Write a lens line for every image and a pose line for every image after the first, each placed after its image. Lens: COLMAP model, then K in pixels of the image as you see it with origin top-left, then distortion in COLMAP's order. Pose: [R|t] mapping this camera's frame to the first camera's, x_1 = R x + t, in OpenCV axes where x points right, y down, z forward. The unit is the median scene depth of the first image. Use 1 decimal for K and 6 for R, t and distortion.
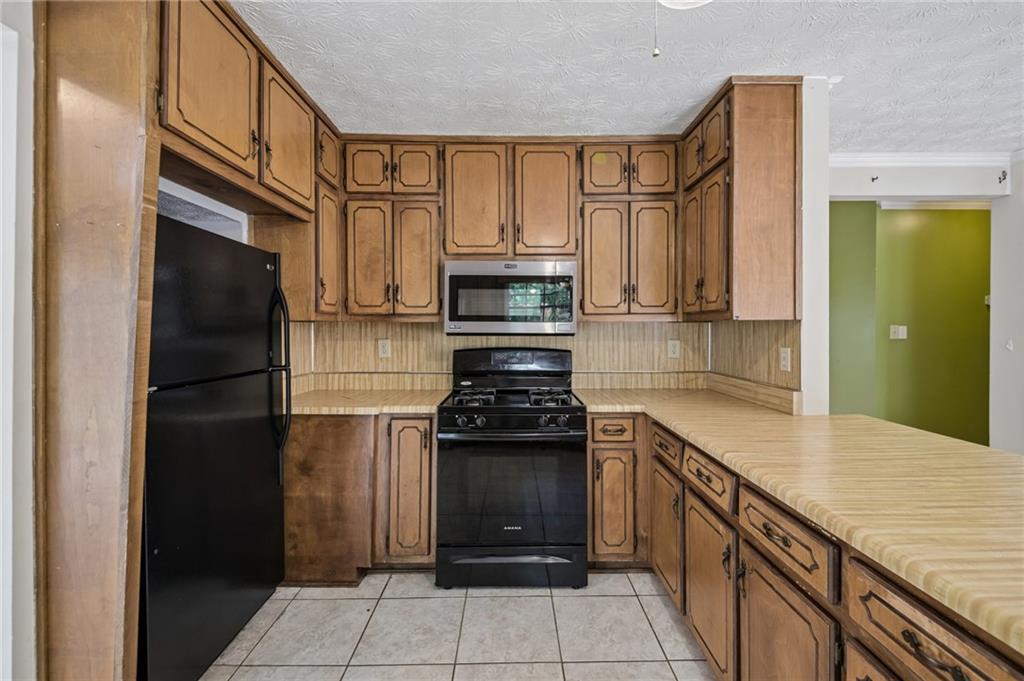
lens RADIAL K [[422.7, 0, 509.8], [0, 422.7, 328.1], [0, 0, 1]] dist [0.020582, -0.017639]
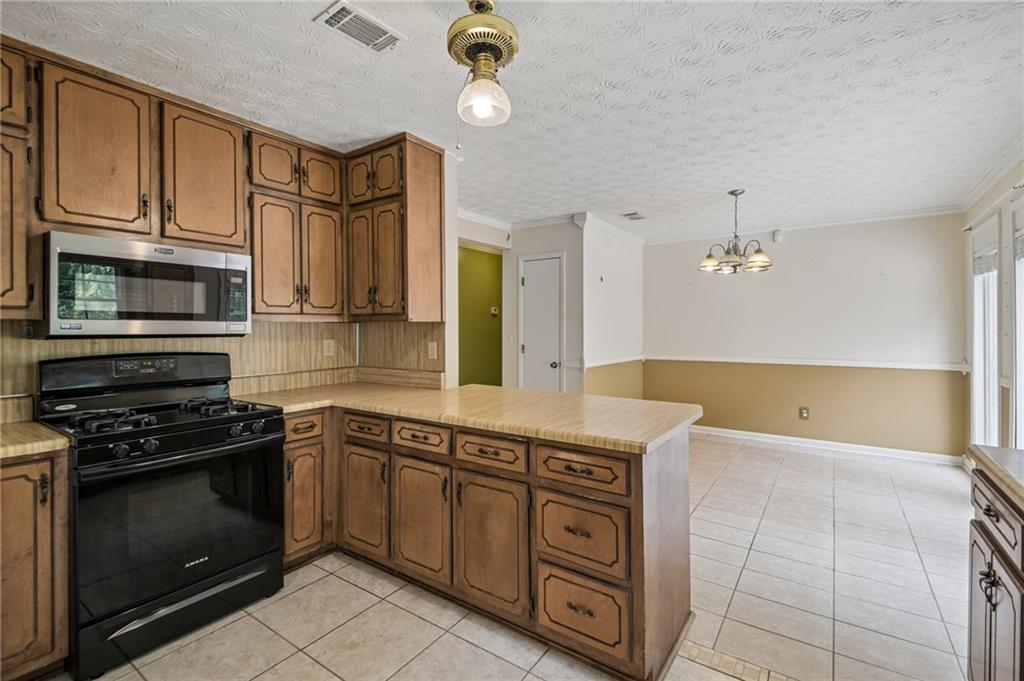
lens RADIAL K [[446.7, 0, 512.7], [0, 446.7, 330.8], [0, 0, 1]] dist [-0.000139, -0.017580]
pose [[0.565356, -0.005908, 0.824826, -0.316868], [0.002692, 0.999982, 0.005318, 0.002231], [-0.824843, -0.000786, 0.565362, -0.022933]]
